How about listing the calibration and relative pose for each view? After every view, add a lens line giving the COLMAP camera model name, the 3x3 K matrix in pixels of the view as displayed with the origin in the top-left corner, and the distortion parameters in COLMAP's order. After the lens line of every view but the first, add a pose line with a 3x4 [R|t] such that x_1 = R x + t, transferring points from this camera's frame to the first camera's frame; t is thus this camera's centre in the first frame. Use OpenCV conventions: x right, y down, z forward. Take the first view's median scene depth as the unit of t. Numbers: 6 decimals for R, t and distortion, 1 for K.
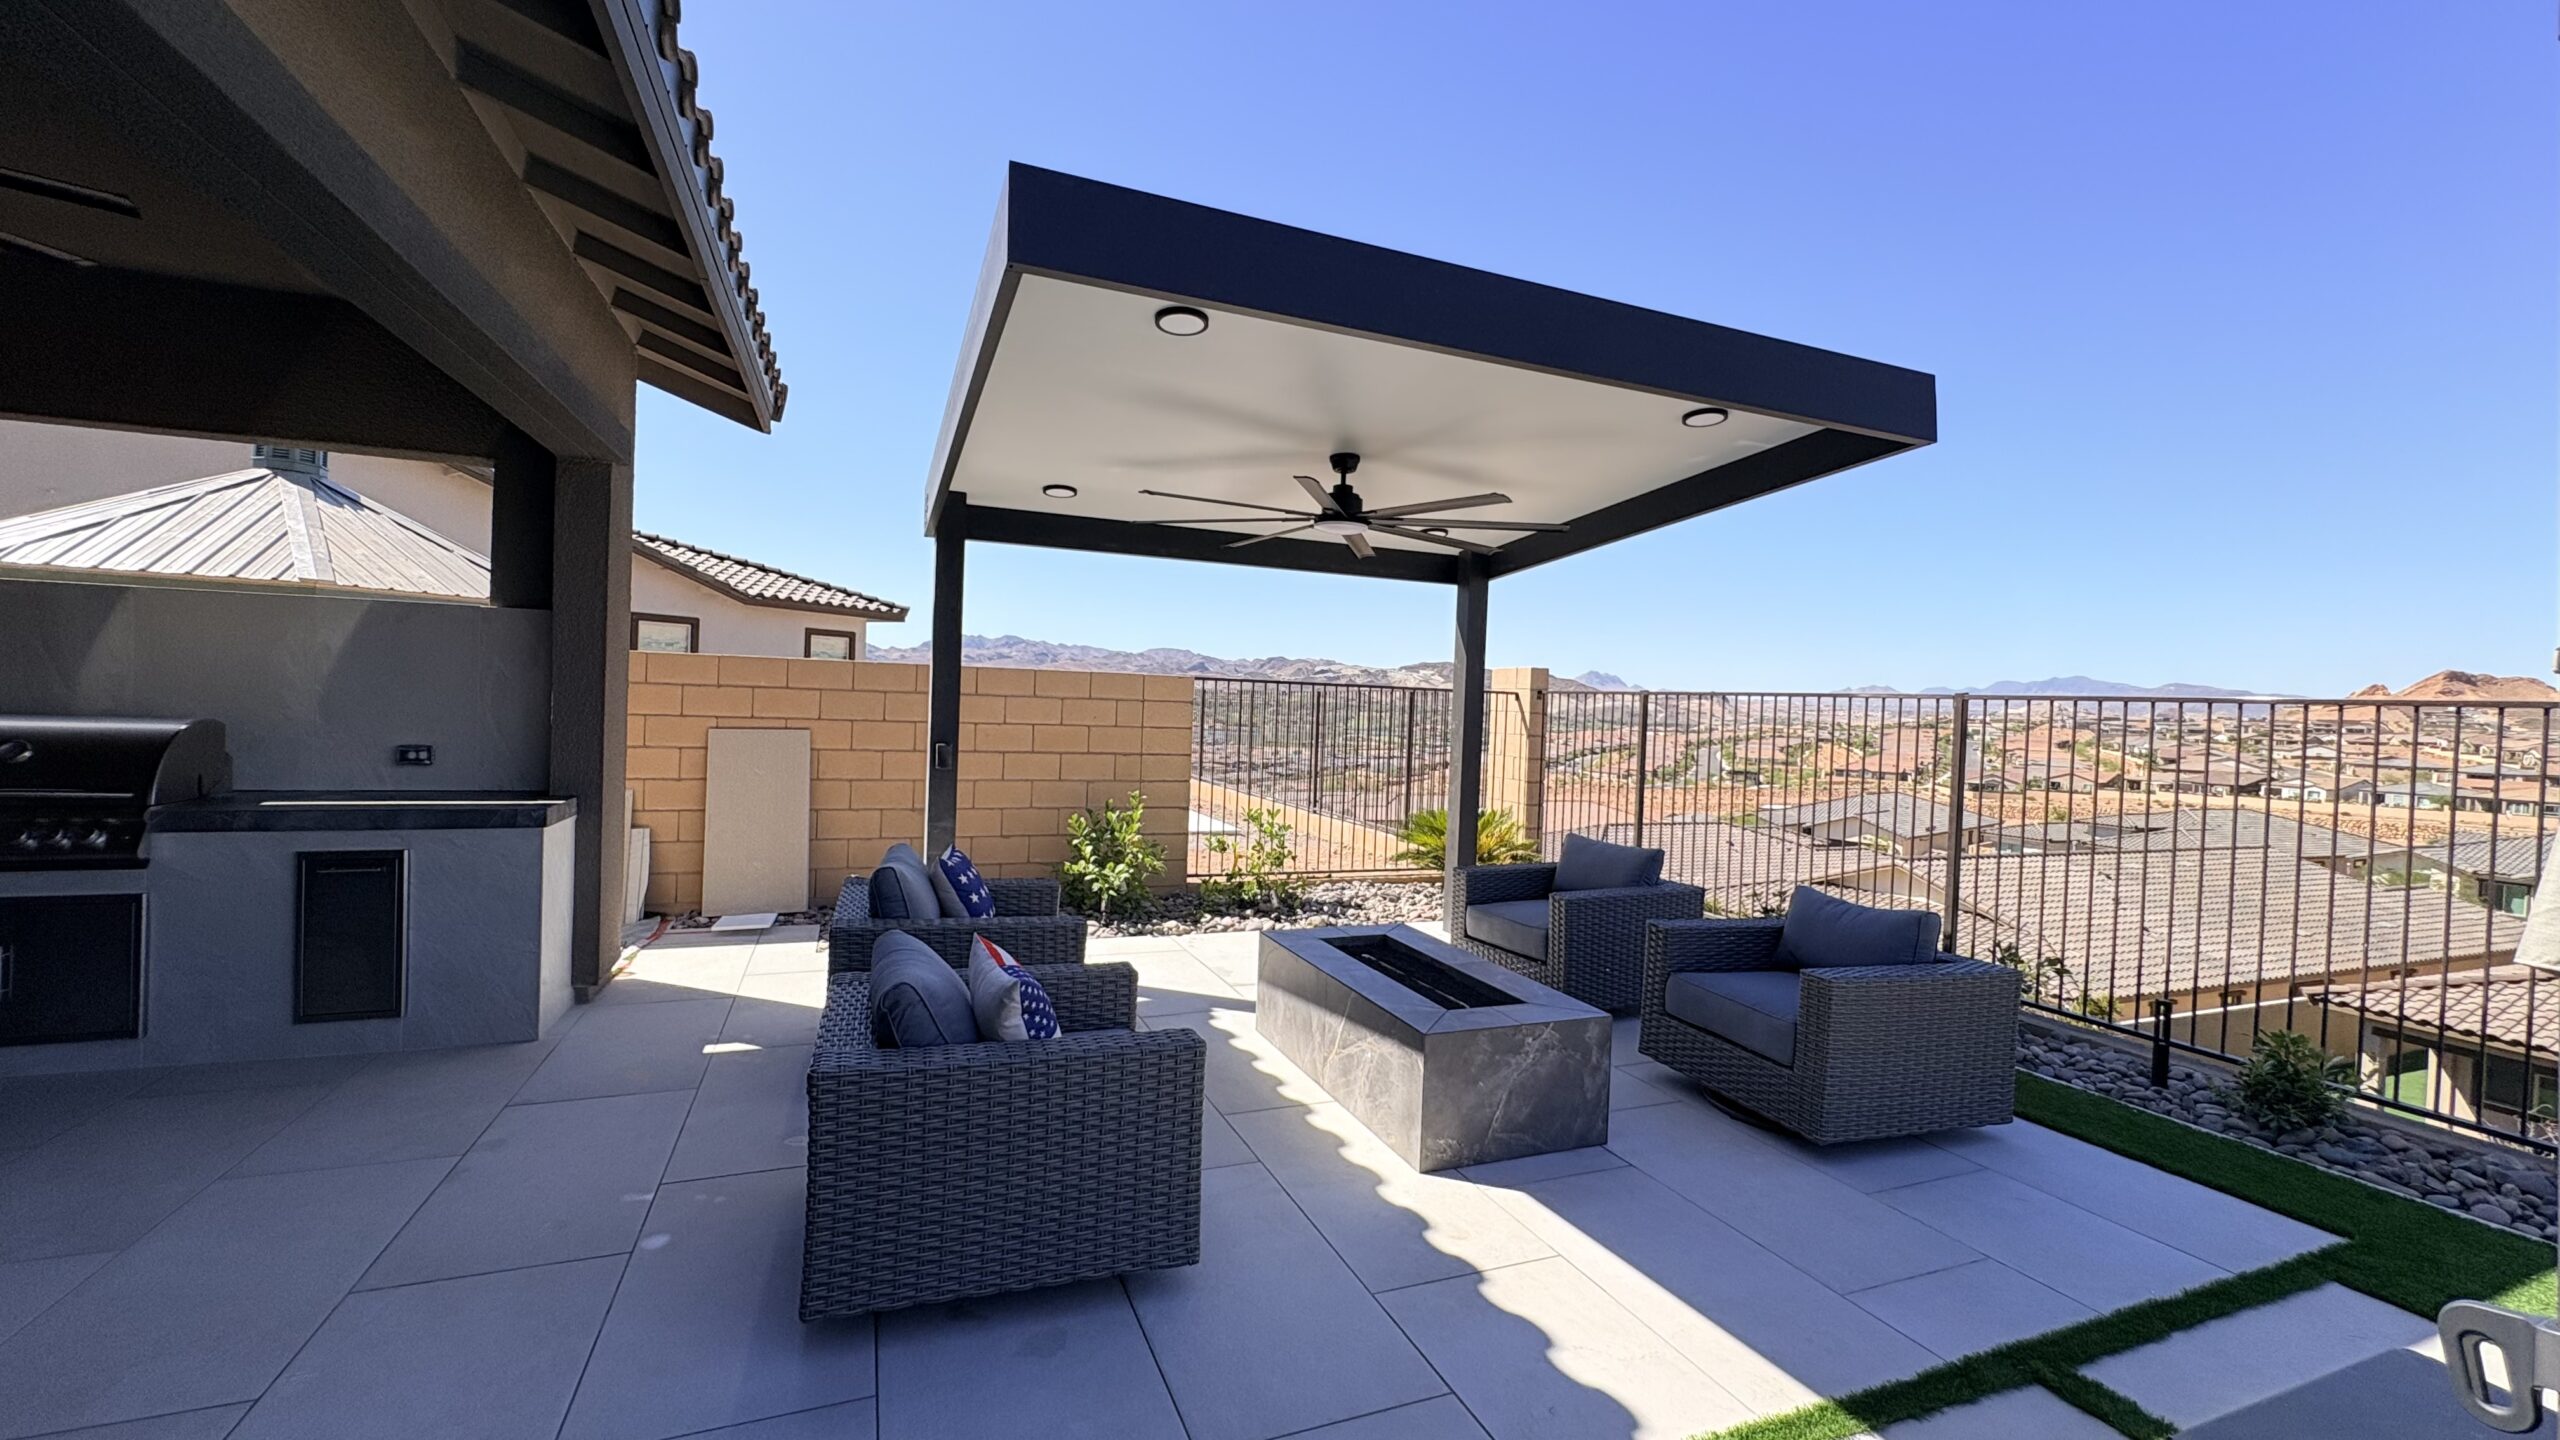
lens RADIAL K [[1030.6, 0, 1286.5], [0, 1030.6, 724.8], [0, 0, 1]] dist [-0.002417, -0.000103]
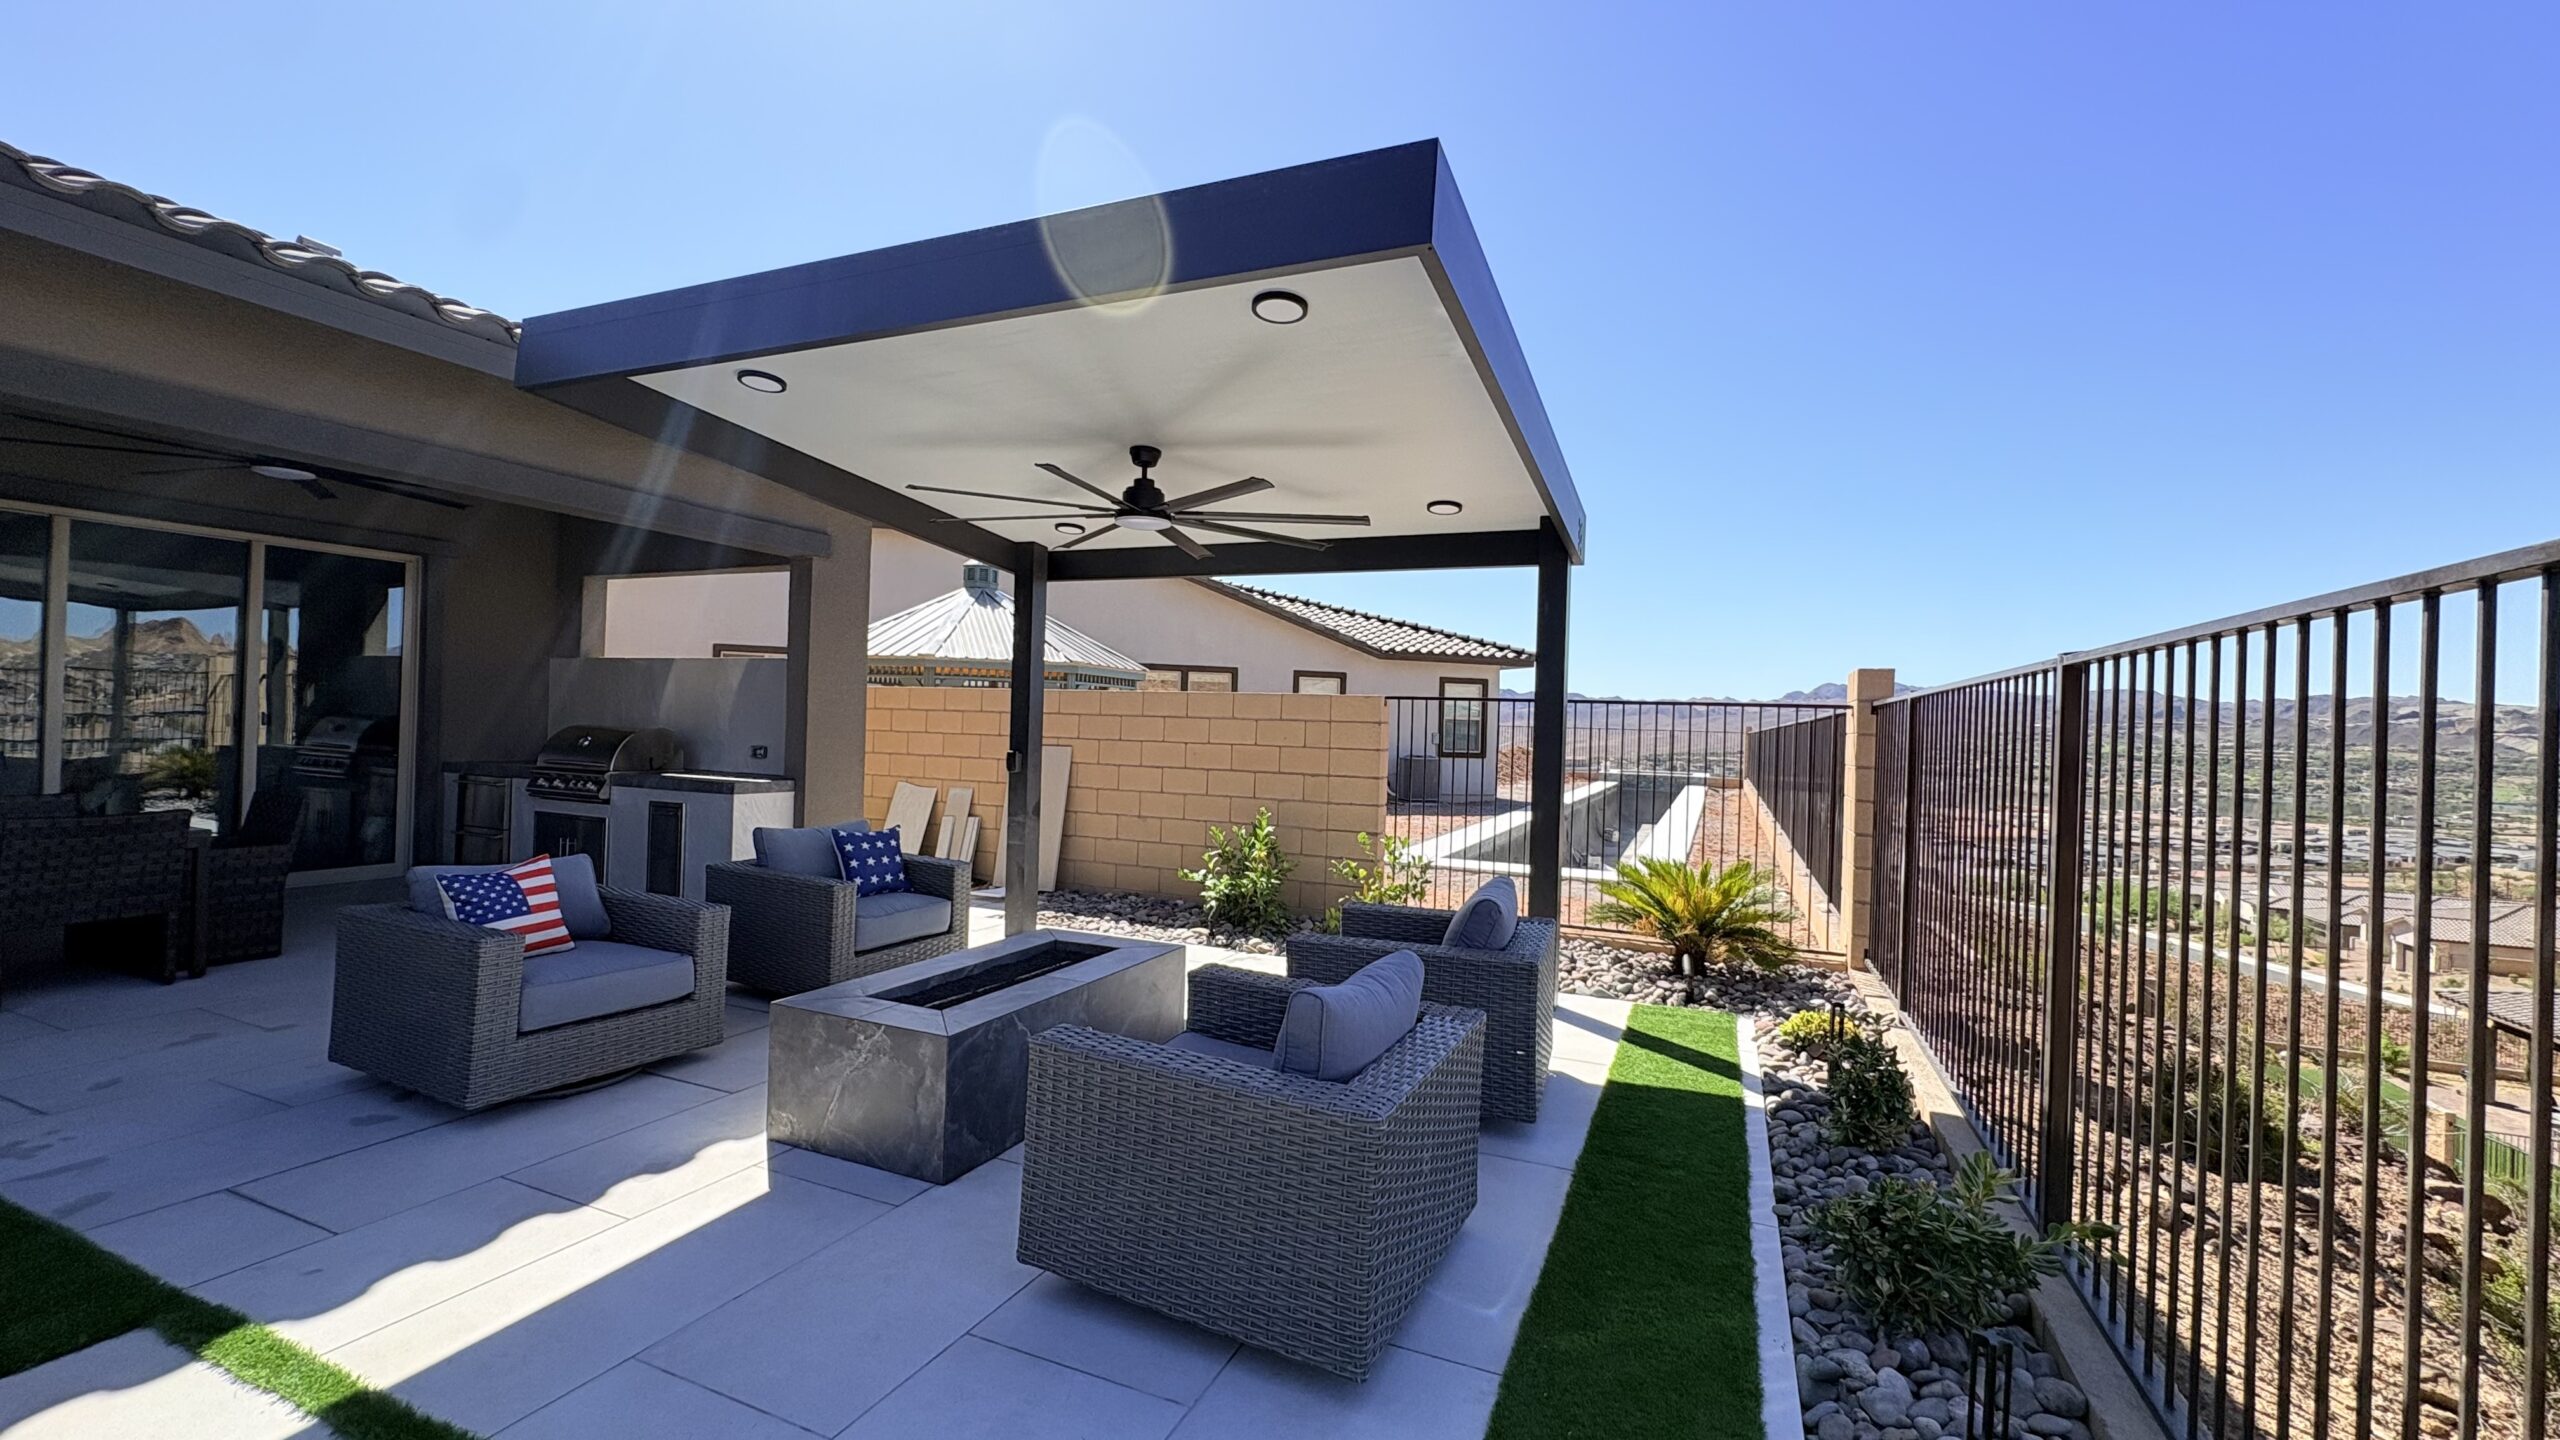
lens RADIAL K [[1026.1, 0, 1277.1], [0, 1026.1, 723.8], [0, 0, 1]] dist [0.006529, -0.000143]
pose [[0.694799, -0.016823, -0.719007, 0.209983], [-0.021468, 0.998796, -0.044114, 0.009181], [0.718883, 0.046087, 0.693601, 0.107605]]
